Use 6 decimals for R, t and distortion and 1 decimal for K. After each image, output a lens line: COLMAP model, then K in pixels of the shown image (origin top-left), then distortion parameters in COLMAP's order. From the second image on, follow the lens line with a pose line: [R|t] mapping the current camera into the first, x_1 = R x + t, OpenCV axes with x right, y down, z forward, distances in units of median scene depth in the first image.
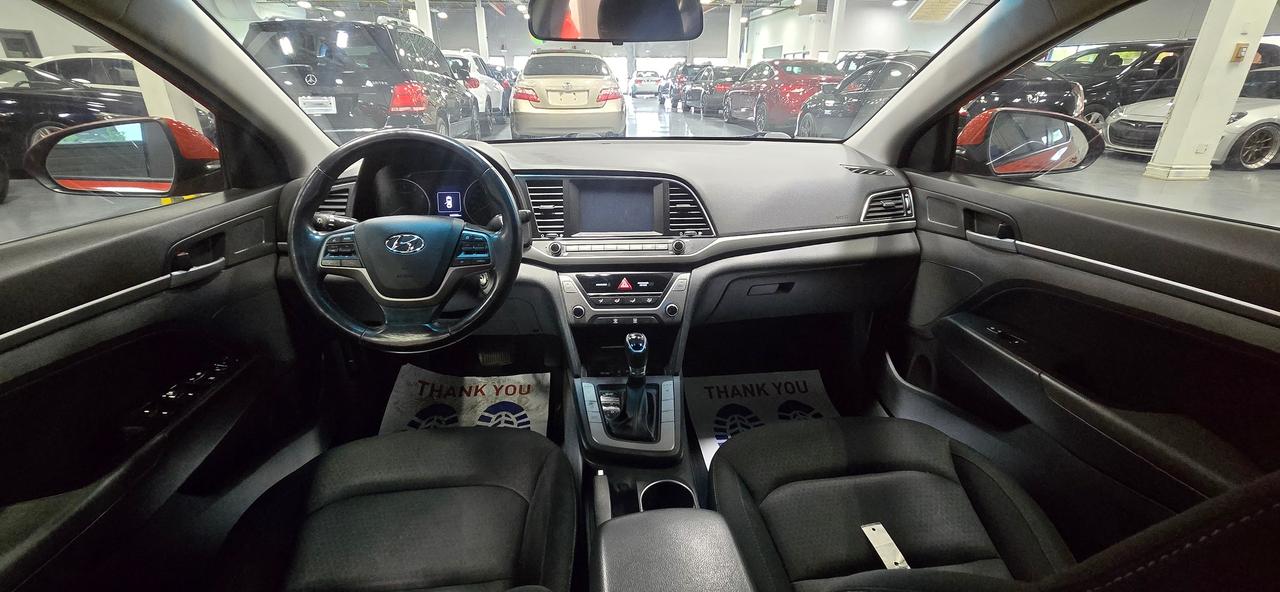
lens RADIAL K [[521.9, 0, 644.4], [0, 521.9, 288.5], [0, 0, 1]] dist [-0.000497, 0.001207]
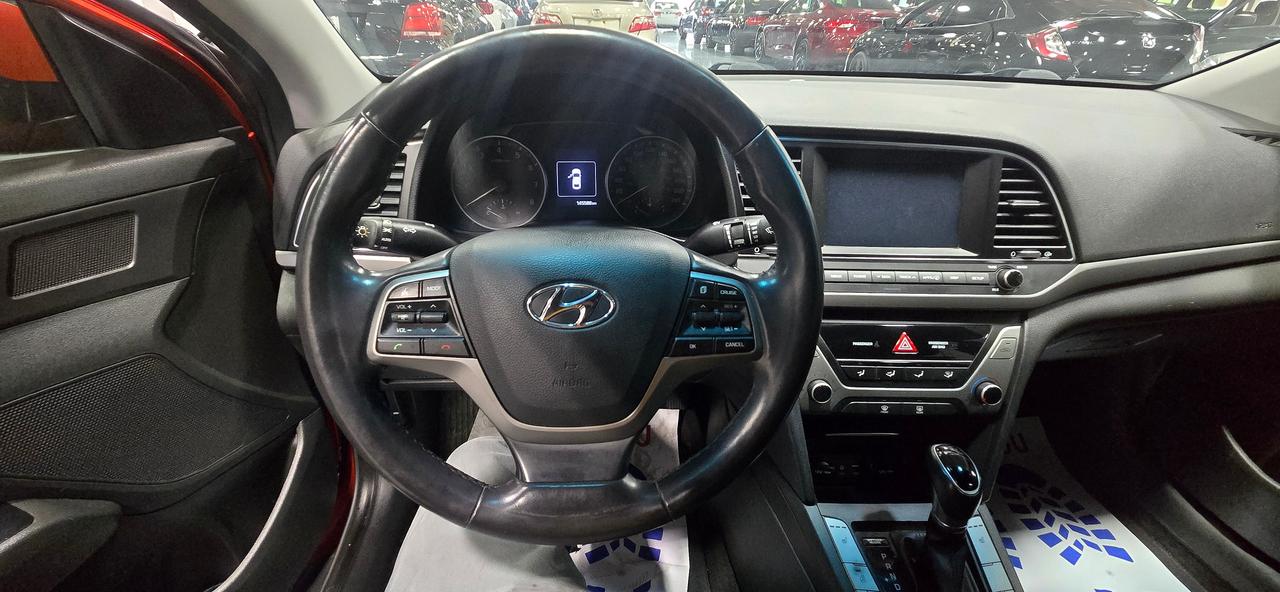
lens RADIAL K [[521.9, 0, 640.2], [0, 521.9, 289.3], [0, 0, 1]] dist [-0.000497, 0.001207]
pose [[0.999385, 0.032779, -0.012494, -0.308759], [-0.031268, 0.993843, 0.106289, -0.114269], [0.015901, -0.105833, 0.994257, 0.450262]]
